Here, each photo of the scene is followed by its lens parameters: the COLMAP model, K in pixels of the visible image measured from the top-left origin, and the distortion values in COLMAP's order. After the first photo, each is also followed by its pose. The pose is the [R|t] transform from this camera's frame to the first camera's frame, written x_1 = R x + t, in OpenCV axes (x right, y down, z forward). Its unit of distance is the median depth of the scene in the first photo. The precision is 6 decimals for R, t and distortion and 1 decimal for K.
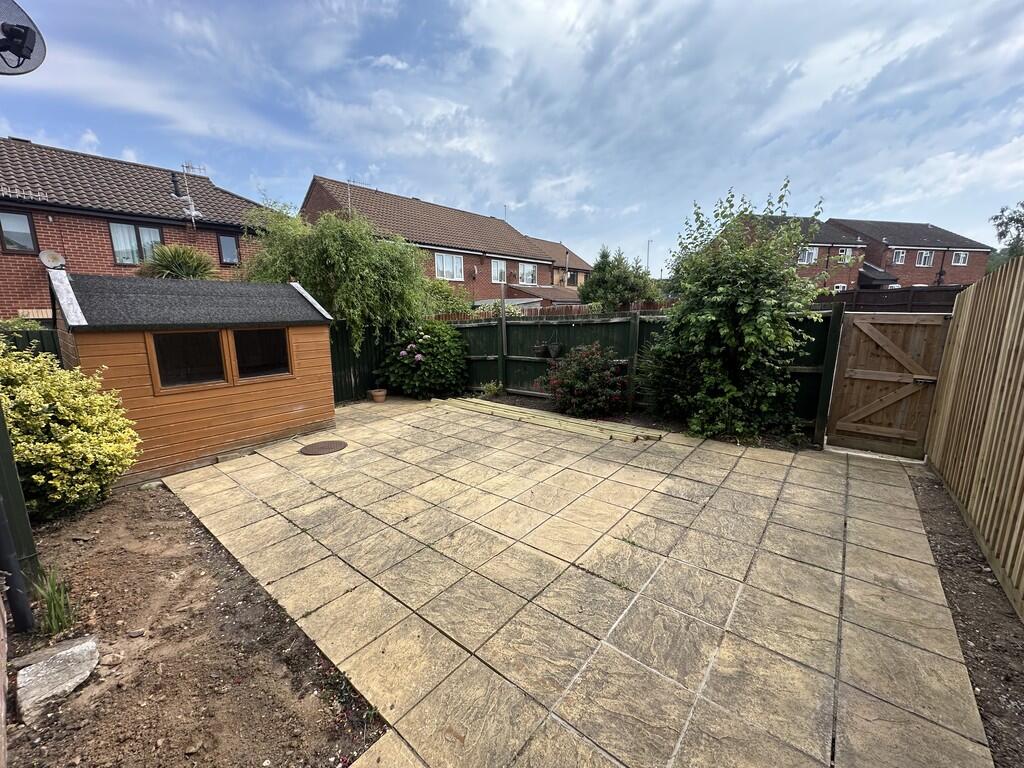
lens RADIAL K [[411.0, 0, 517.1], [0, 411.0, 383.3], [0, 0, 1]] dist [-0.003283, -0.000378]
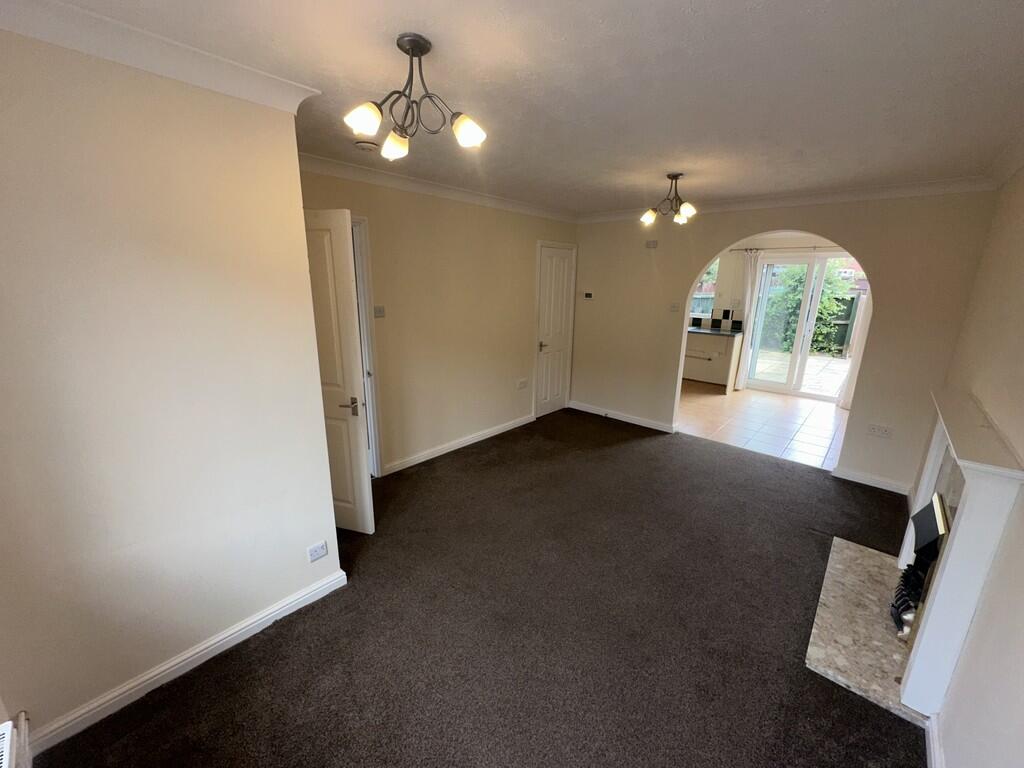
lens RADIAL K [[411.0, 0, 512.8], [0, 411.0, 384.7], [0, 0, 1]] dist [-0.003283, -0.000378]
pose [[0.997583, 0.040962, -0.056127, -0.931791], [-0.037191, 0.997082, 0.066663, 0.226066], [0.058694, -0.064415, 0.996196, -1.338833]]
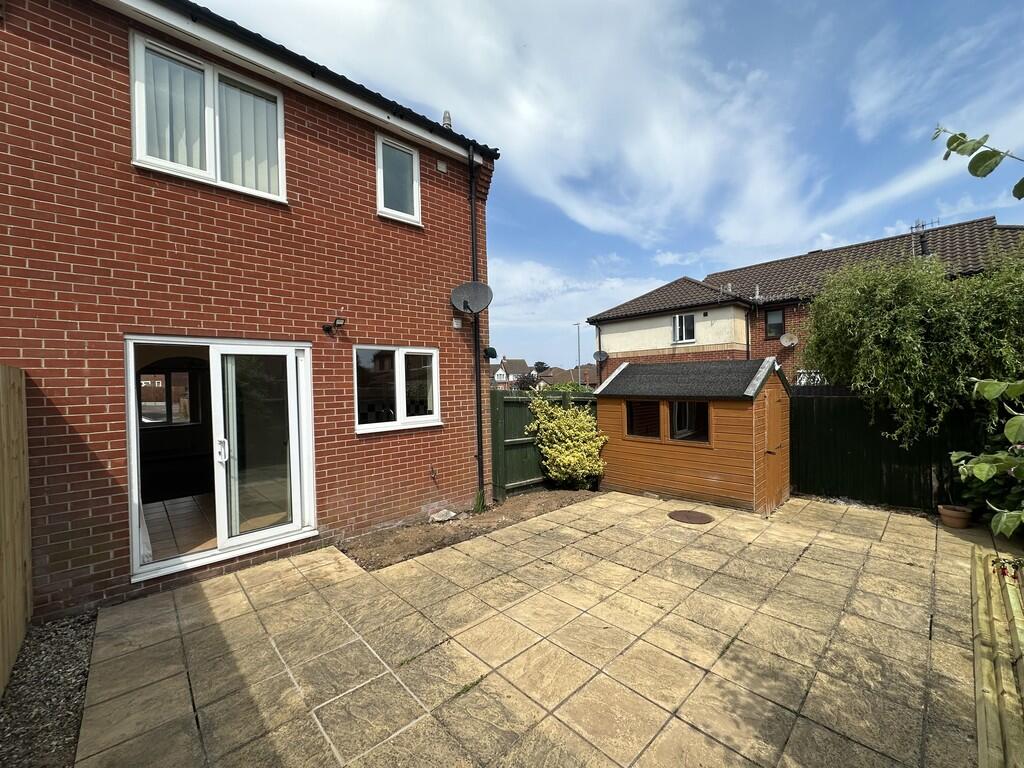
lens RADIAL K [[411.0, 0, 511.0], [0, 411.0, 384.7], [0, 0, 1]] dist [-0.003283, -0.000378]
pose [[-0.144644, 0.017680, -0.989326, 0.650988], [-0.154866, 0.987114, 0.040283, -0.153326], [0.977289, 0.159040, -0.140042, 0.677488]]
